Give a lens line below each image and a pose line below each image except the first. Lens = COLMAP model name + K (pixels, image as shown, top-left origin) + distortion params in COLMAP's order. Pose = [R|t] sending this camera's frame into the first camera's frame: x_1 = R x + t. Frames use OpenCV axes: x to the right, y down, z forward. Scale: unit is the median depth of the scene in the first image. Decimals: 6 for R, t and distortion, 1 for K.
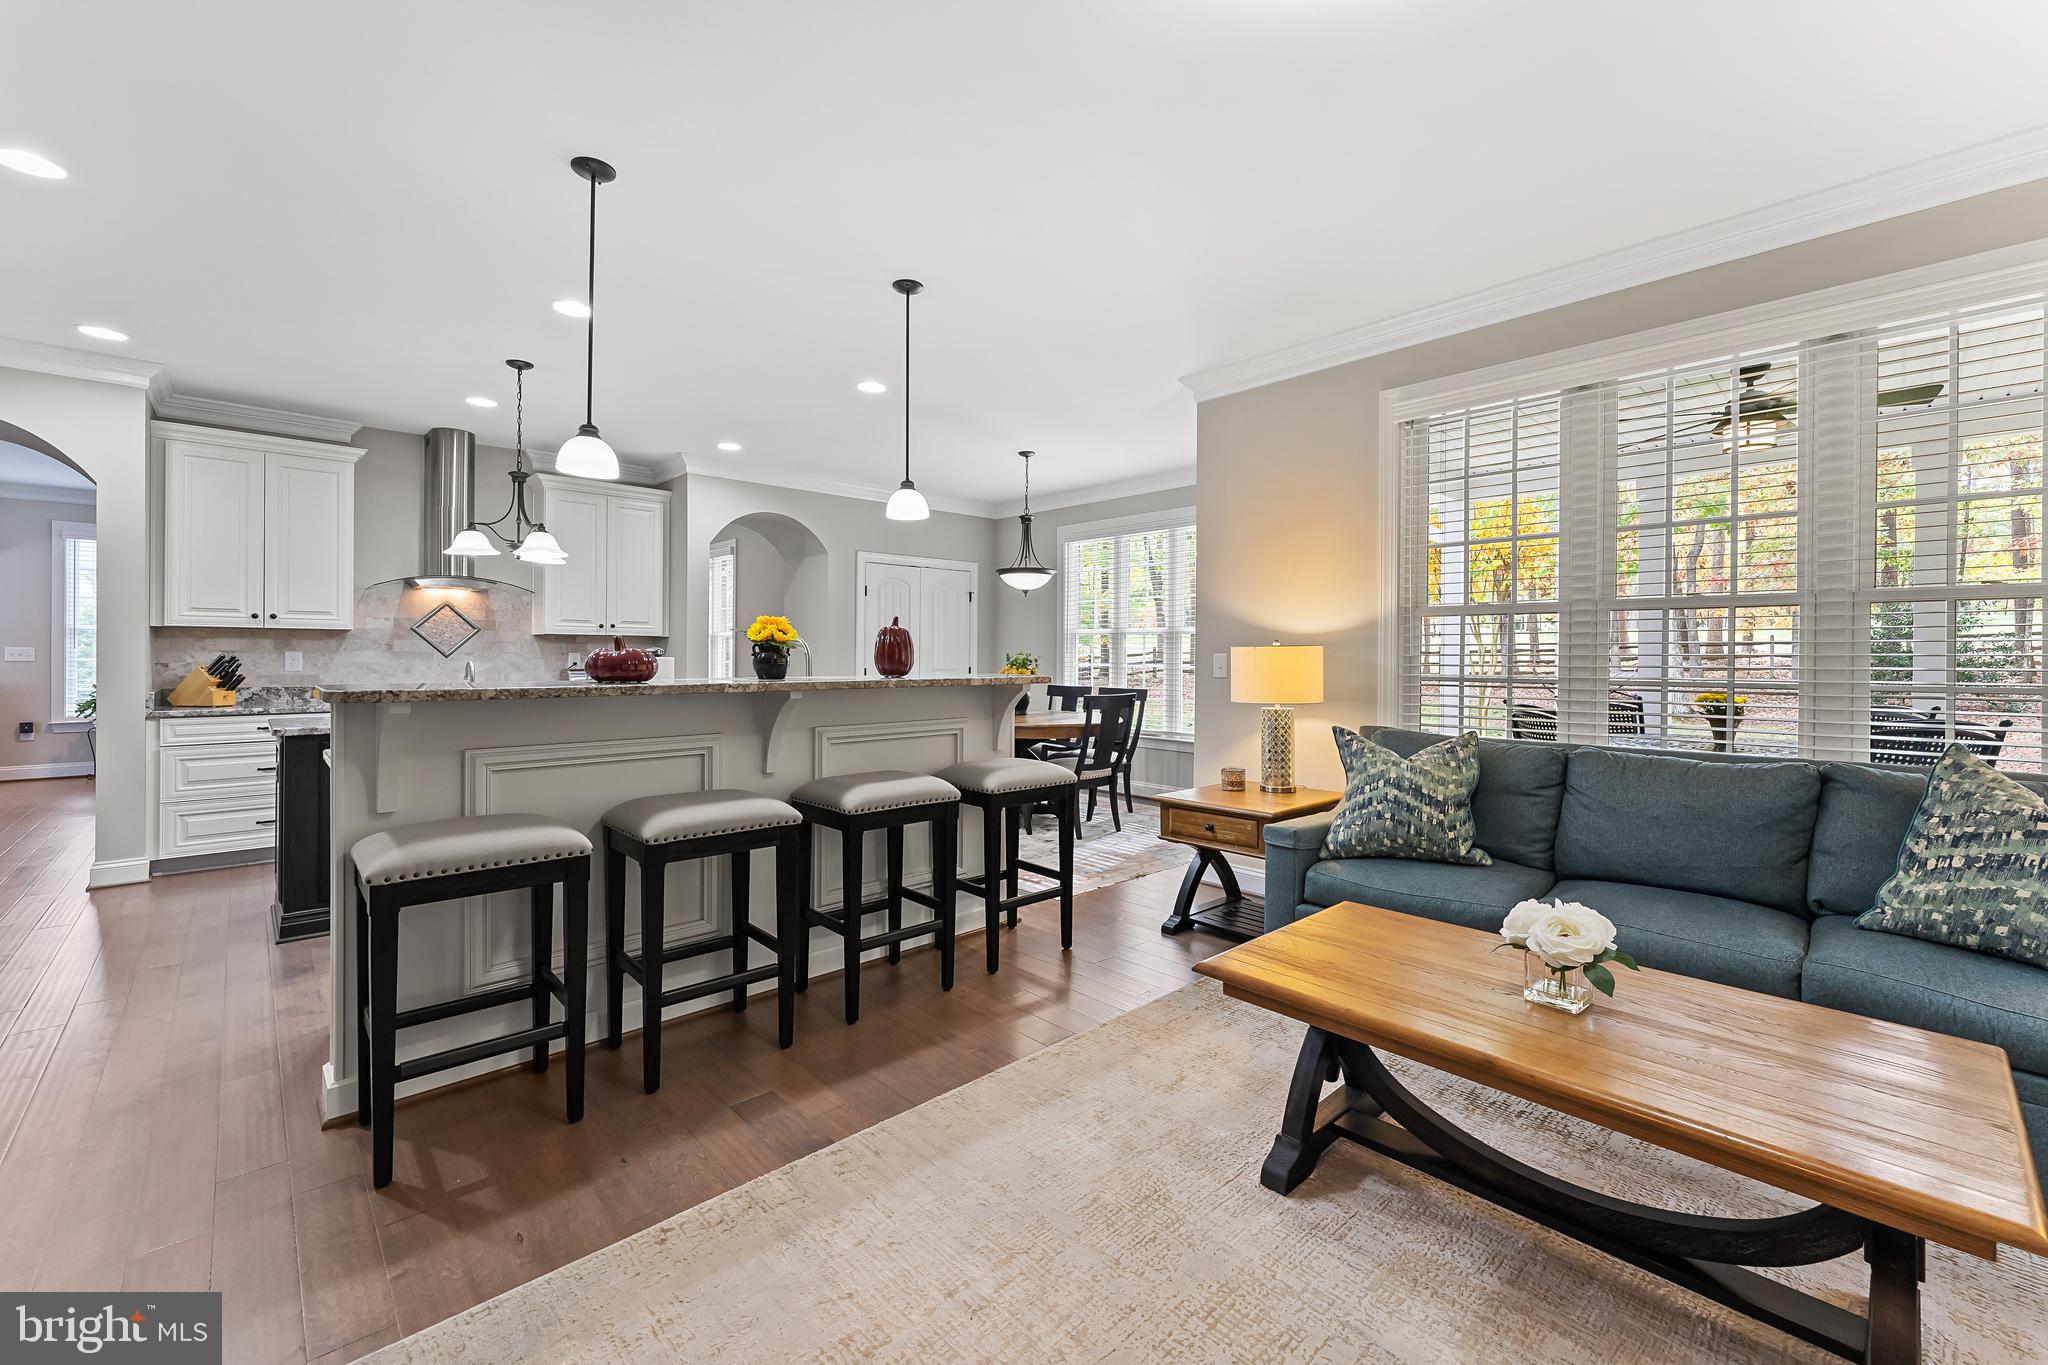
lens RADIAL K [[827.5, 0, 1029.3], [0, 827.5, 656.0], [0, 0, 1]] dist [0.002141, 0.000173]
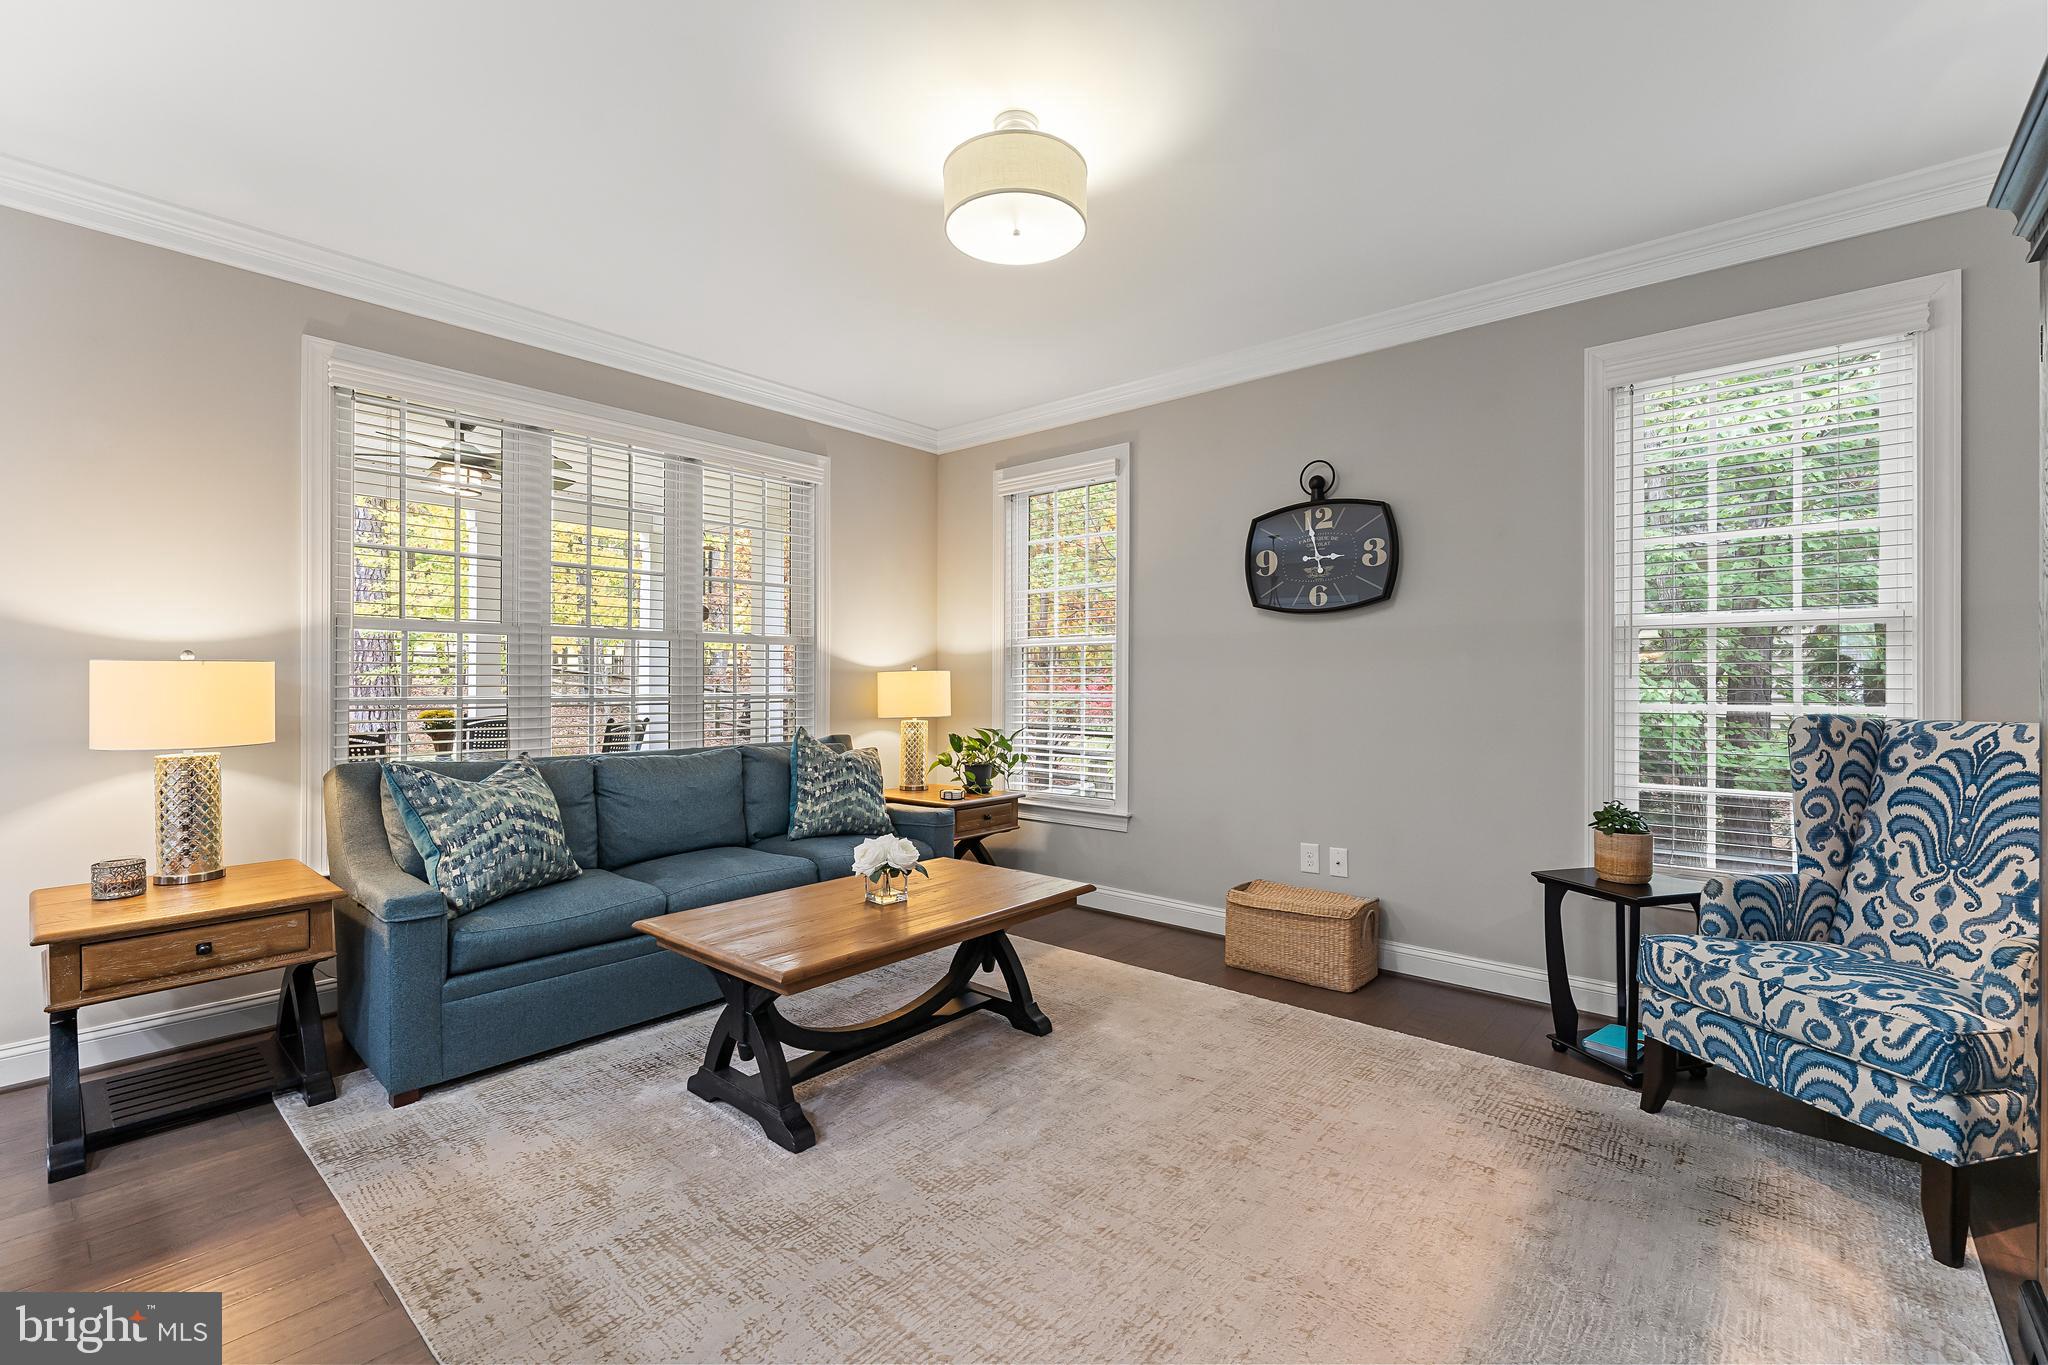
lens RADIAL K [[880.2, 0, 1024.0], [0, 880.2, 682.5], [0, 0, 1]] dist [-0.002147, 0.000542]
pose [[-0.097947, -0.006814, 0.995168, -0.374907], [-0.003190, 0.999974, 0.006533, -0.000815], [-0.995187, -0.002535, -0.097966, 0.332933]]
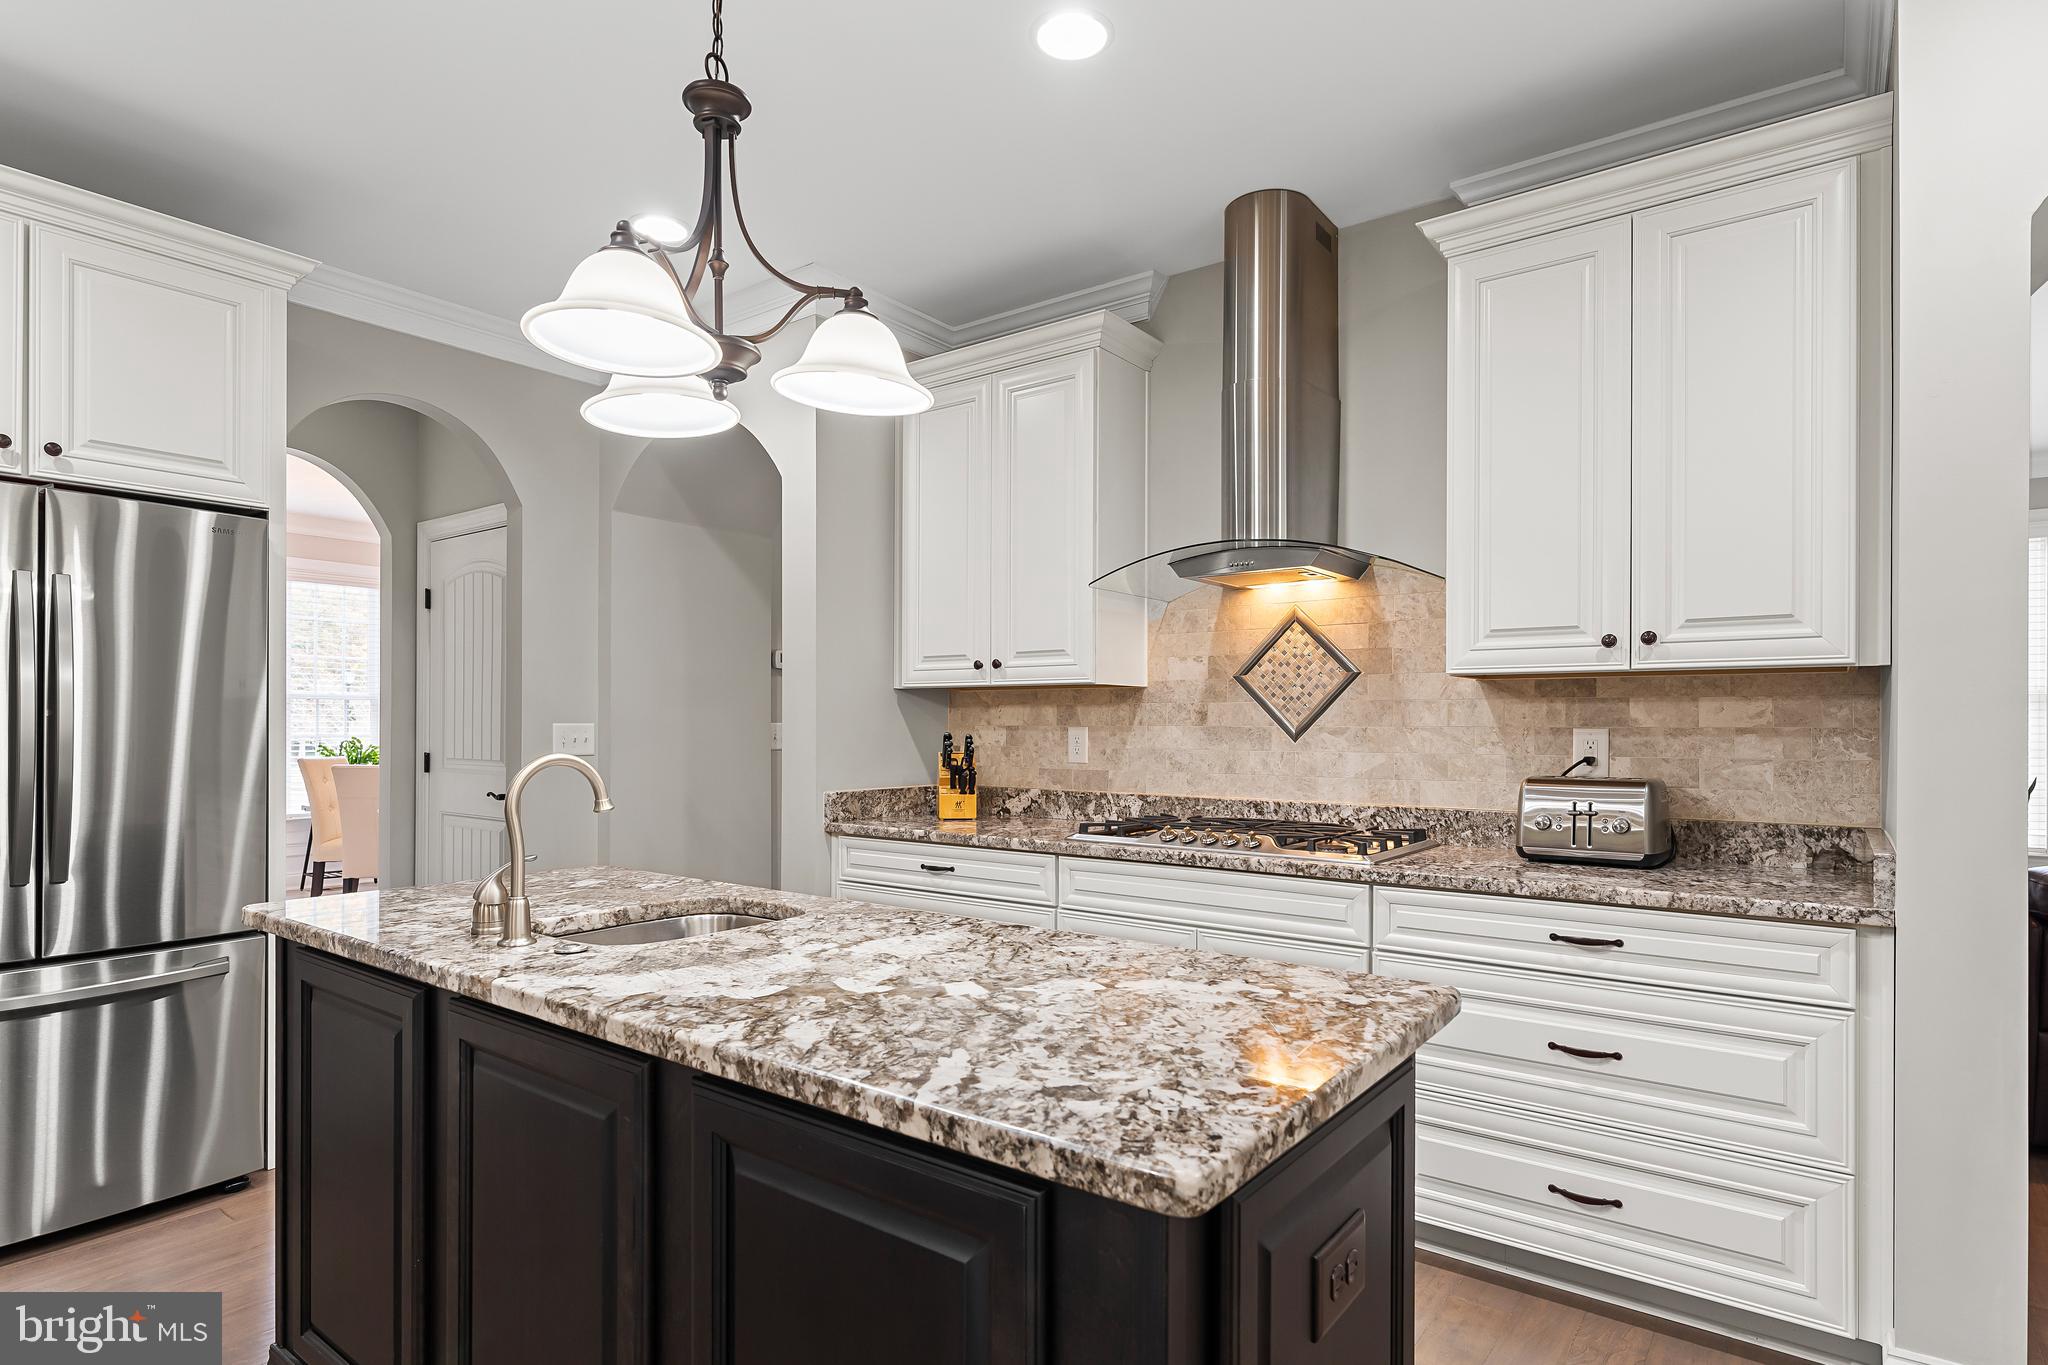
lens RADIAL K [[1064.5, 0, 1038.8], [0, 1064.5, 726.5], [0, 0, 1]] dist [0.000426, -0.000780]
pose [[0.170448, -0.005446, -0.985352, -0.220913], [-0.003131, 0.999977, -0.006068, -0.001939], [0.985362, 0.004119, 0.170427, 0.974039]]
